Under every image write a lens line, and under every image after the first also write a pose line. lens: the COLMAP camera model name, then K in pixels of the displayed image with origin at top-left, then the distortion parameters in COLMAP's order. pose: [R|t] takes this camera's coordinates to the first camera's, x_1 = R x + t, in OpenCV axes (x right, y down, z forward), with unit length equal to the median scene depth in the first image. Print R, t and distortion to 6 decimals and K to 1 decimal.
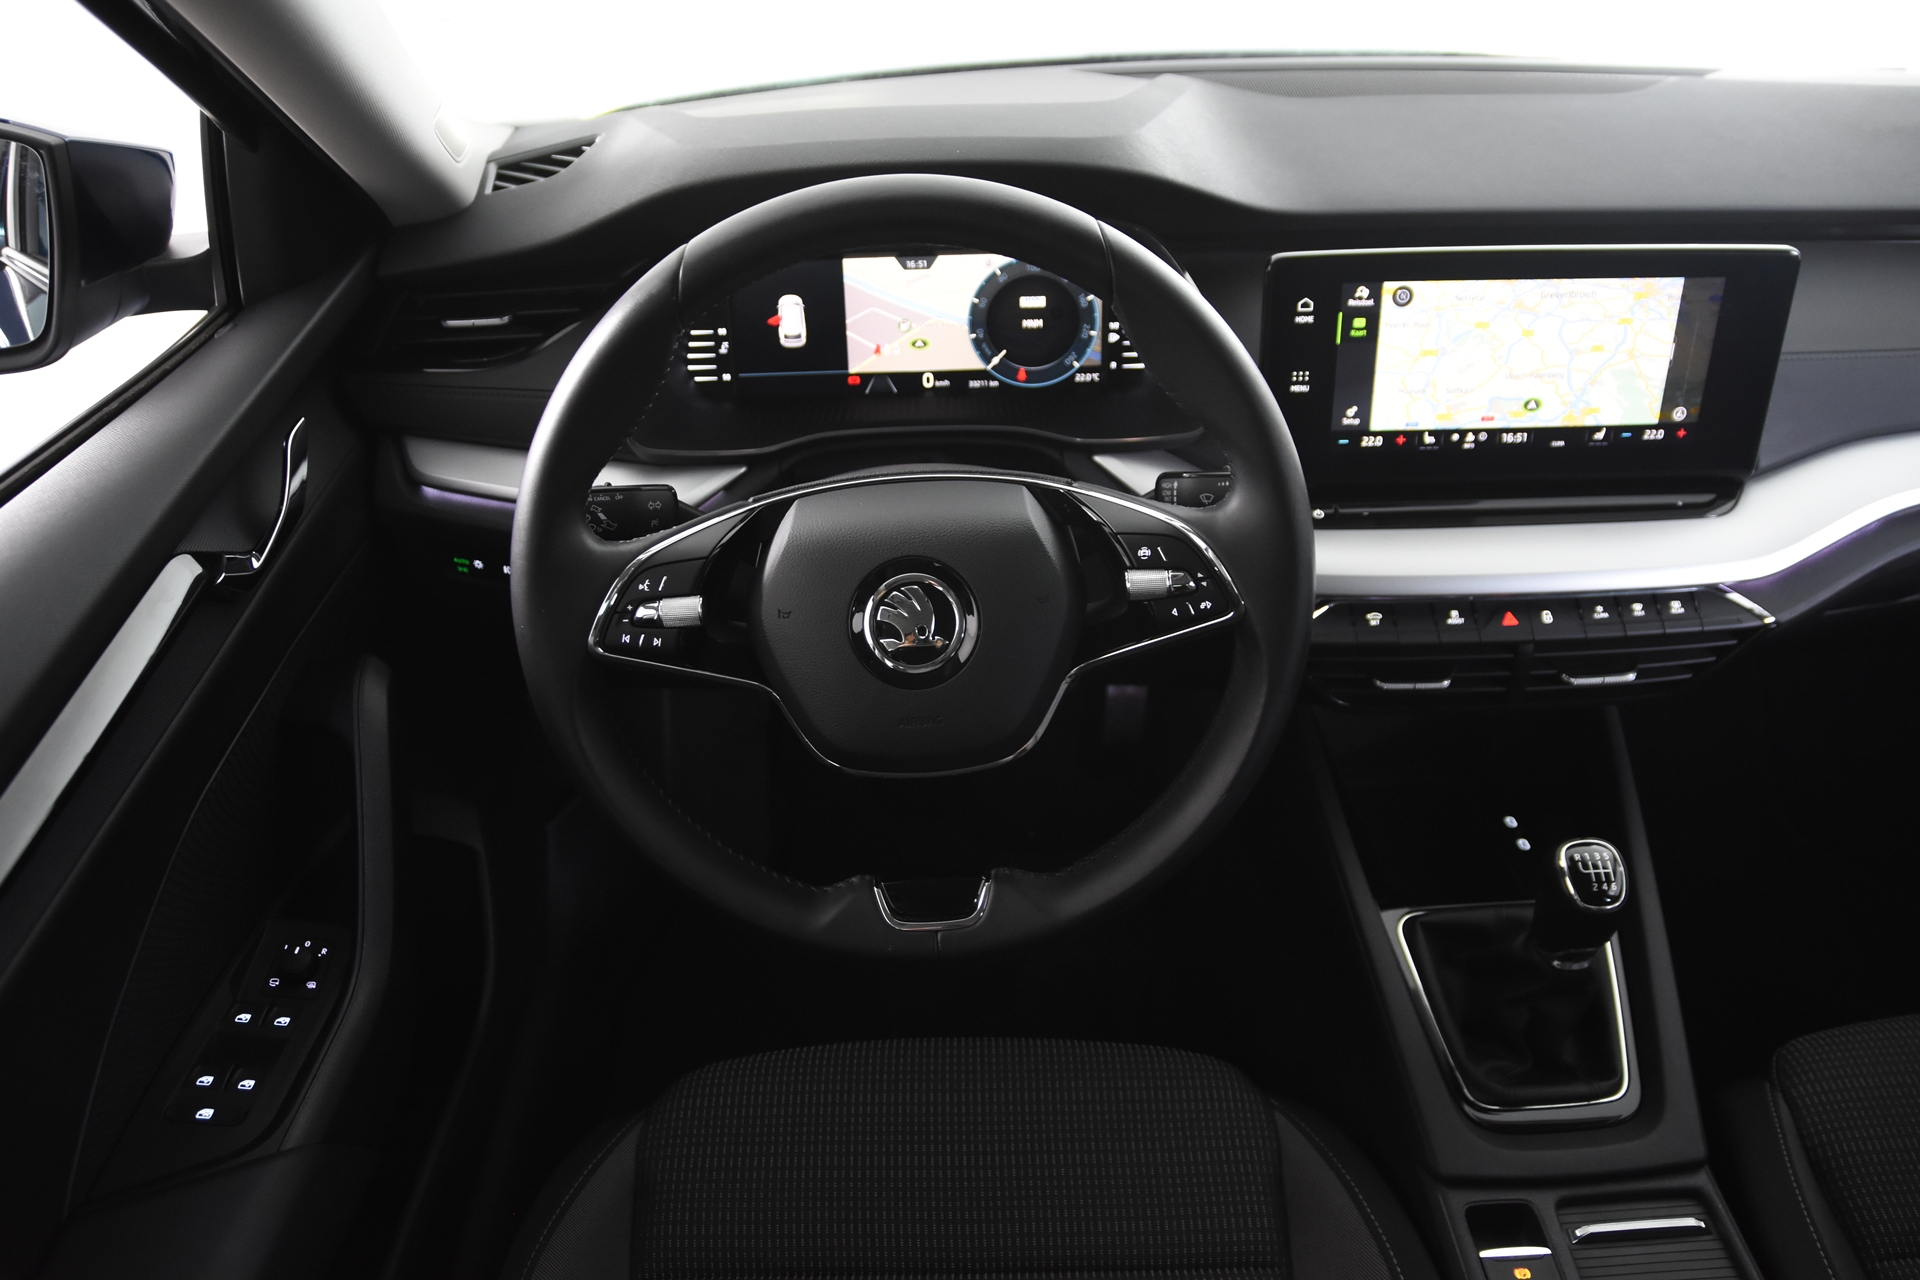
lens RADIAL K [[1402.4, 0, 967.9], [0, 1402.4, 643.5], [0, 0, 1]] dist [-0.135811, 0.097296]
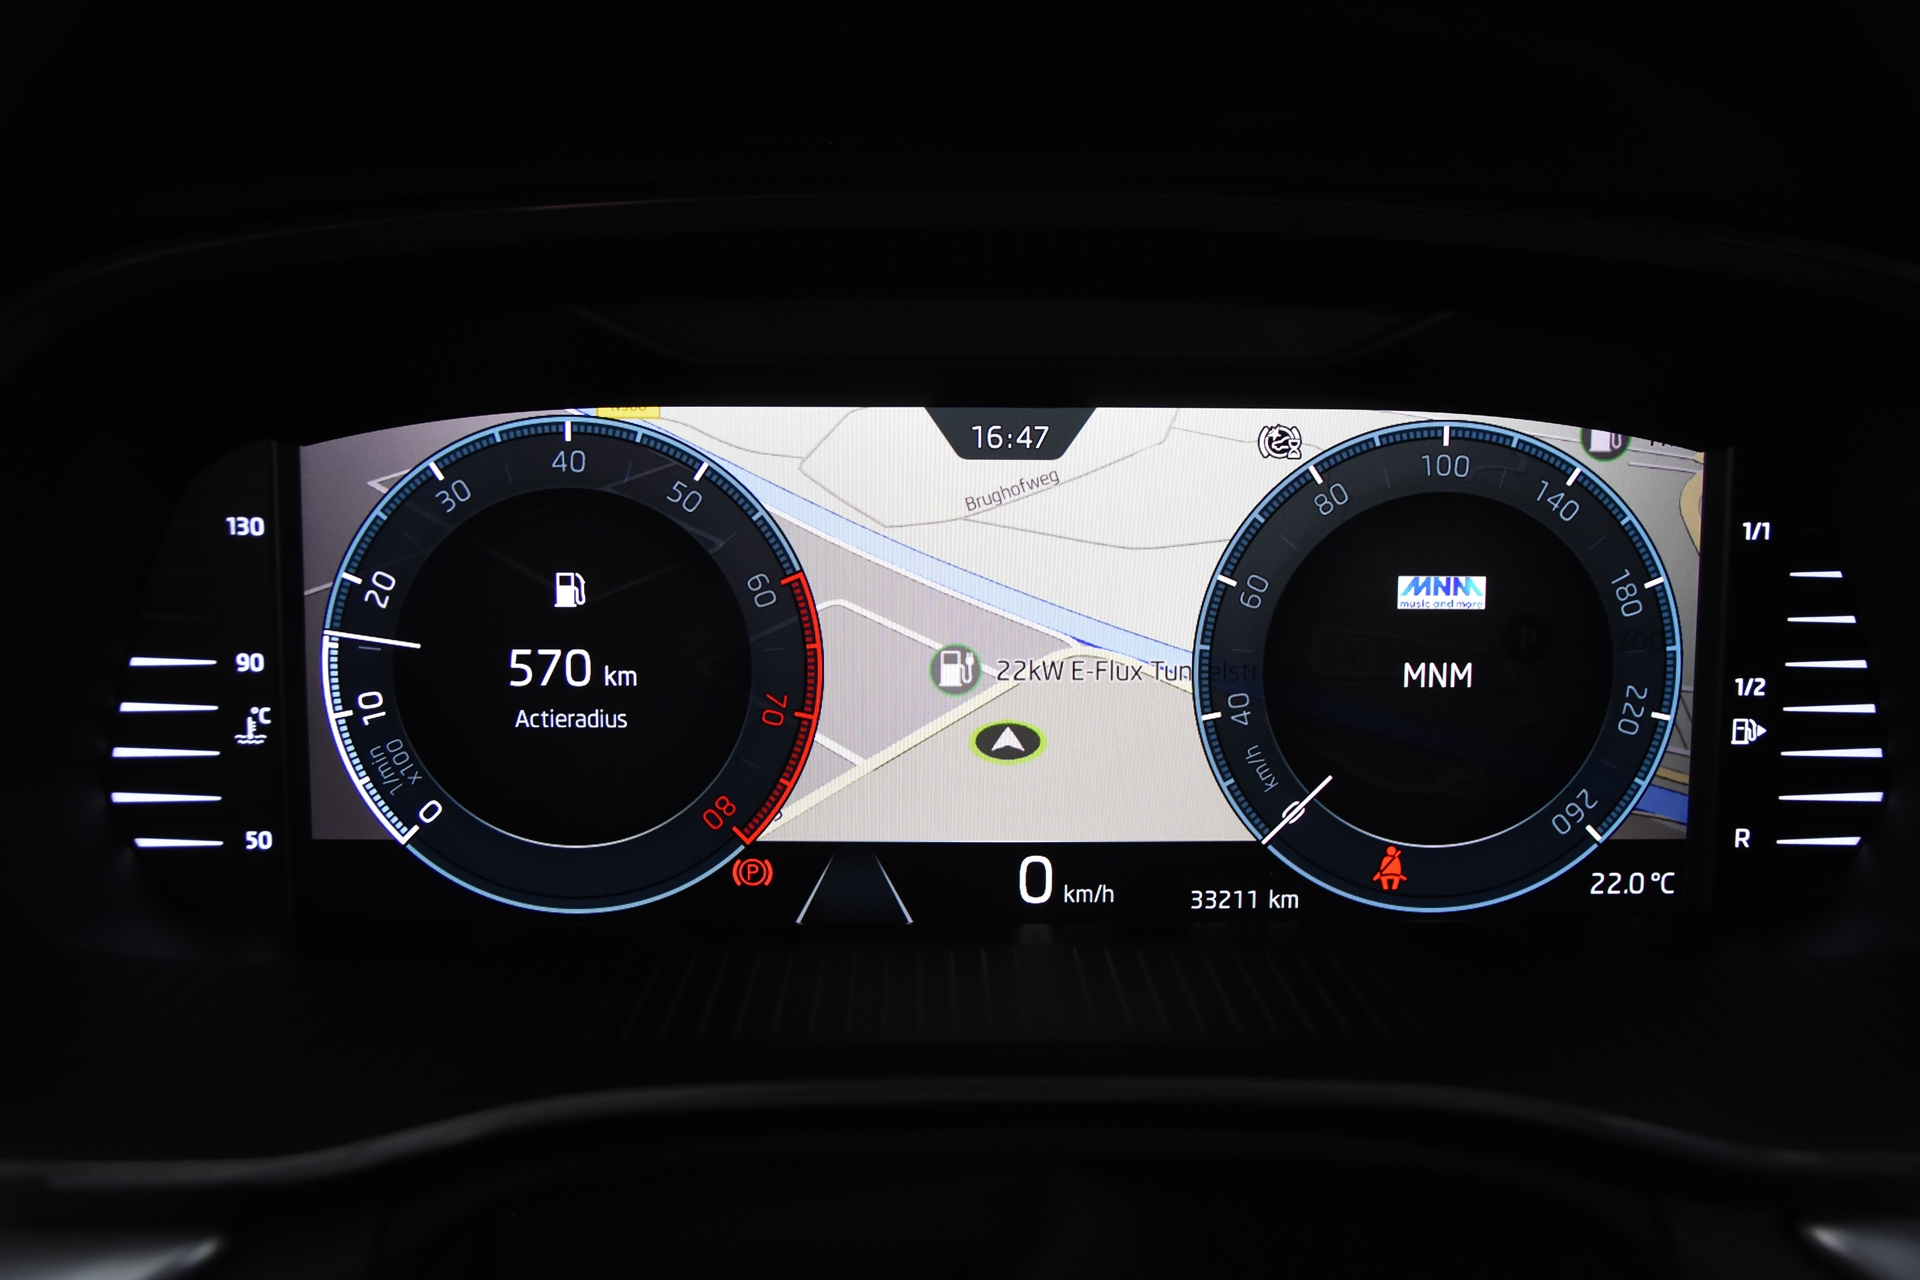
lens RADIAL K [[2034.5, 0, 955.1], [0, 2034.5, 651.8], [0, 0, 1]] dist [-0.024631, 0.000000]
pose [[0.999616, 0.027450, 0.003878, -0.051403], [-0.024702, 0.945439, -0.324860, -0.116325], [-0.012584, 0.324640, 0.945754, 0.695293]]
